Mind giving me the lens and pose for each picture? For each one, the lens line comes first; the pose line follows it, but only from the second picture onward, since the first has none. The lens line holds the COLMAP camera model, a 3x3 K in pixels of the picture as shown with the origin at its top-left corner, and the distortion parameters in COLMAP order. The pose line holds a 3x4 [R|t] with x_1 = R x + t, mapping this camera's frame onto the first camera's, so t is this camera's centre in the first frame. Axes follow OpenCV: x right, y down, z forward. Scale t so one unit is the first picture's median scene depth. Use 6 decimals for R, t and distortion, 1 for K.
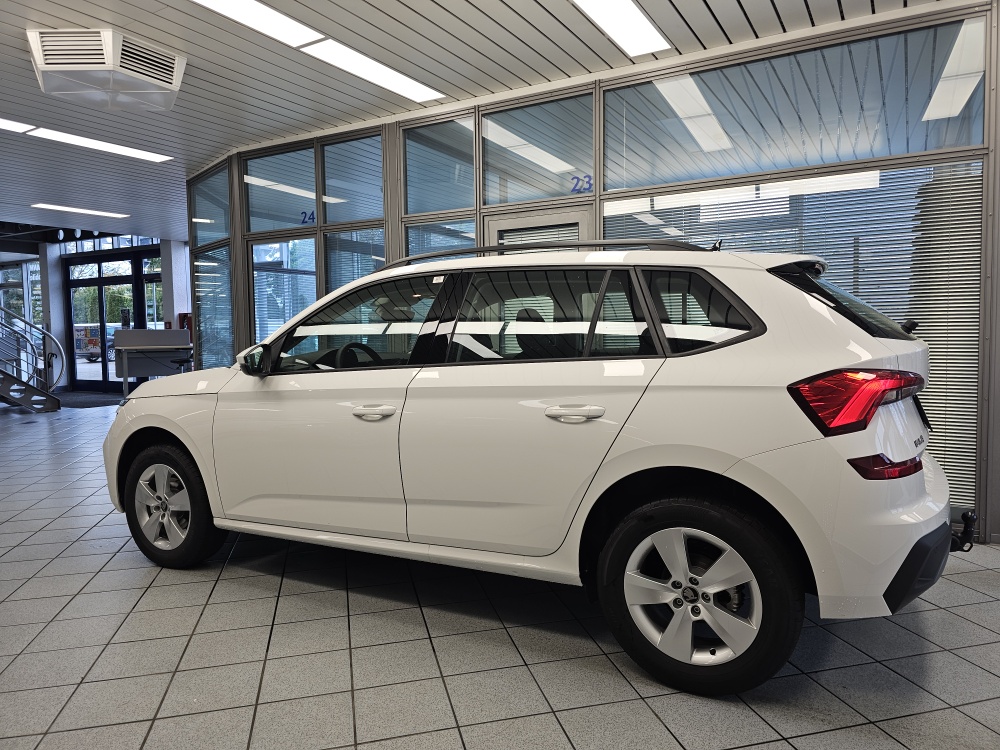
lens RADIAL K [[678.0, 0, 500.1], [0, 678.0, 345.3], [0, 0, 1]] dist [0.047364, -0.055605]
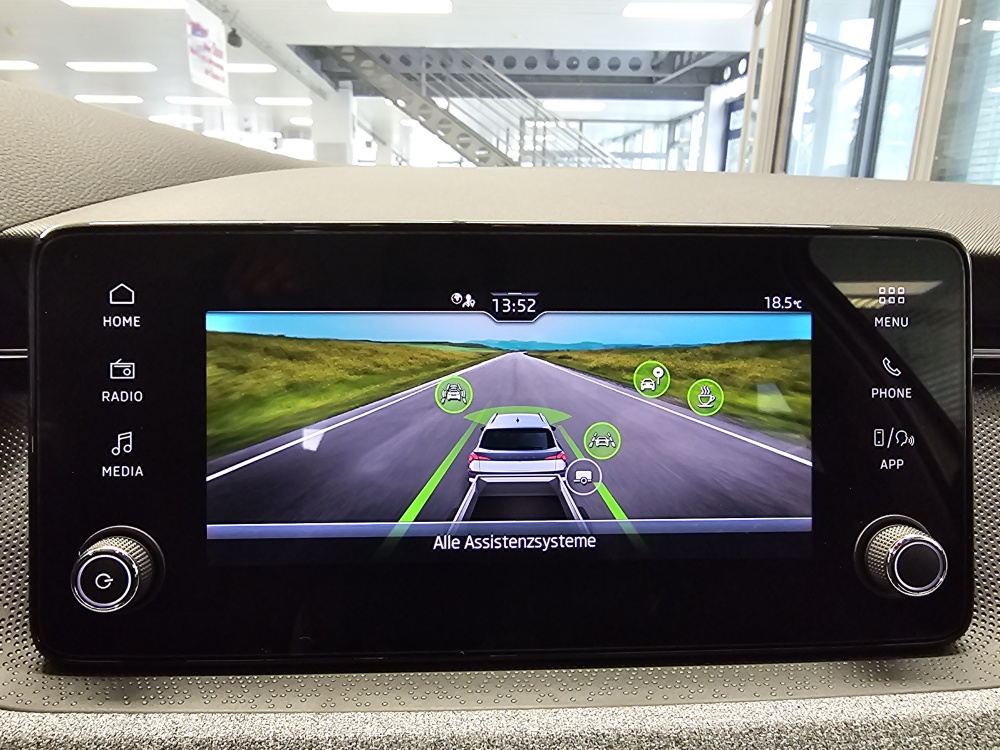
lens RADIAL K [[686.7, 0, 467.2], [0, 686.7, 376.6], [0, 0, 1]] dist [0.001485, 0.001664]
pose [[0.524231, 0.230289, -0.819847, -0.039346], [-0.042927, 0.968663, 0.244641, 0.007197], [0.850494, -0.093054, 0.517689, 0.309667]]
